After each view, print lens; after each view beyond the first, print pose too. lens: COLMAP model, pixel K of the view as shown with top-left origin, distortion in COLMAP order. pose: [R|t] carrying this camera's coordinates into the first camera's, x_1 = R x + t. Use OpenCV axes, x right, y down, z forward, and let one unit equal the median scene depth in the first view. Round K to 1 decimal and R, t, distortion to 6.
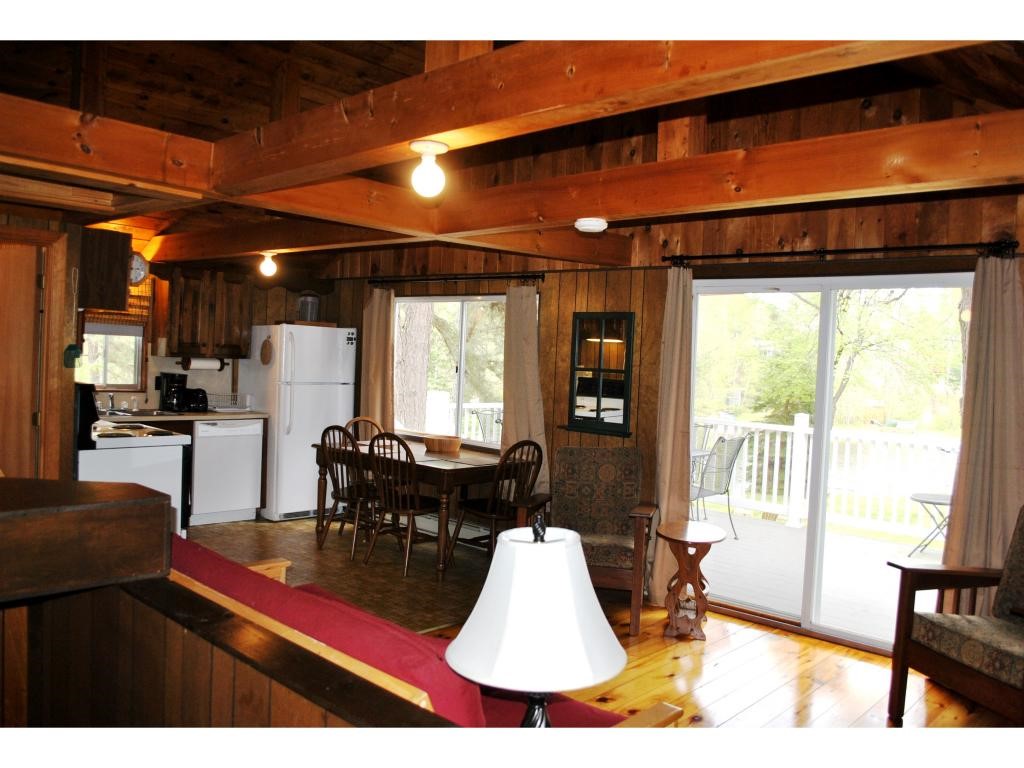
lens RADIAL K [[827.9, 0, 514.3], [0, 827.9, 383.2], [0, 0, 1]] dist [-0.067111, -0.006046]
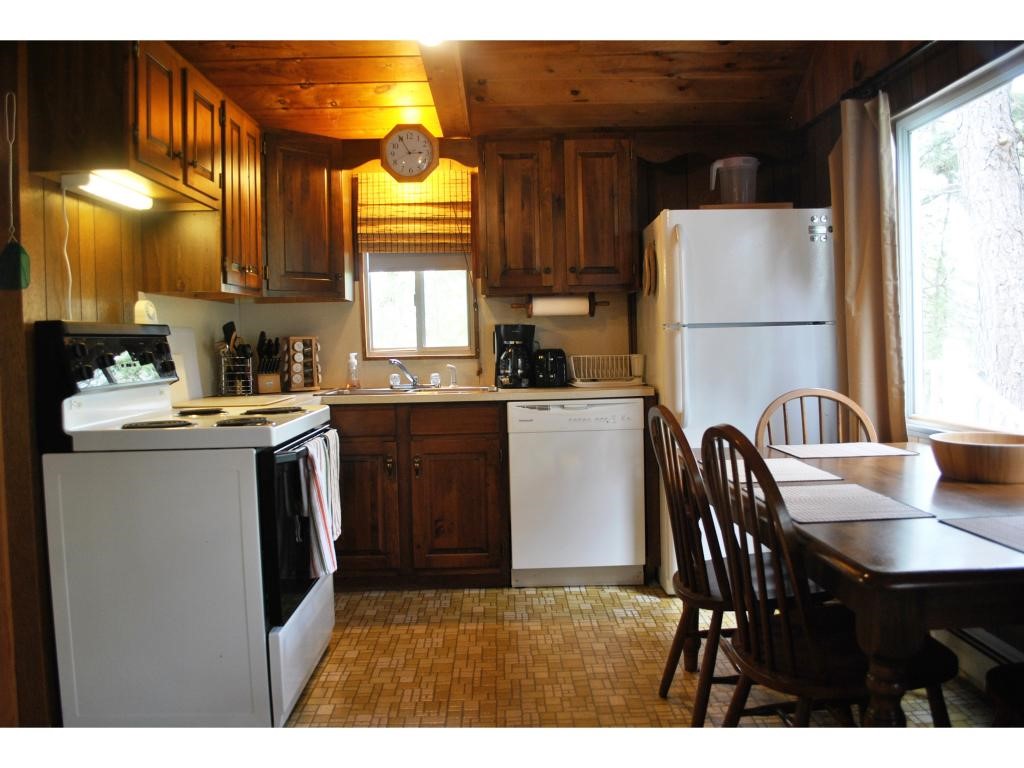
lens RADIAL K [[827.9, 0, 516.2], [0, 827.9, 379.3], [0, 0, 1]] dist [-0.067111, -0.006046]
pose [[0.695443, -0.034413, -0.717757, 0.017726], [0.035181, 0.999285, -0.013824, 0.036444], [0.717720, -0.015637, 0.696157, 0.581359]]
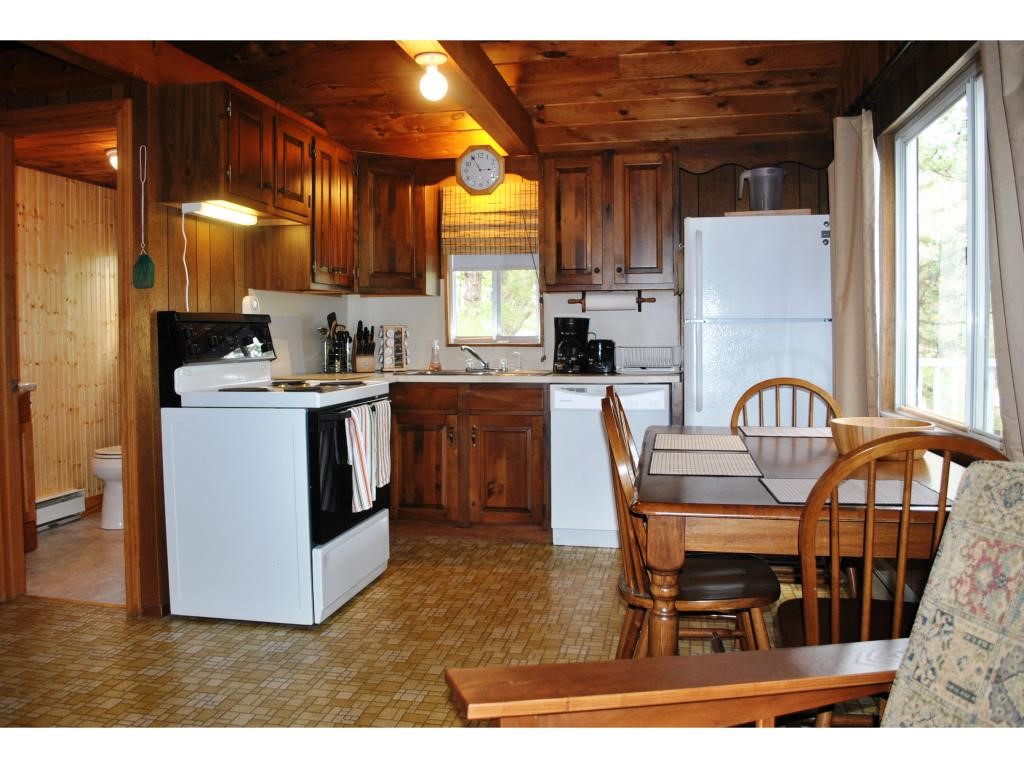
lens RADIAL K [[827.9, 0, 515.4], [0, 827.9, 384.1], [0, 0, 1]] dist [-0.067111, -0.006046]
pose [[0.526311, -0.004718, -0.850279, 0.144384], [0.005554, 0.999982, -0.002110, 0.044468], [0.850274, -0.003612, 0.526328, 0.599726]]
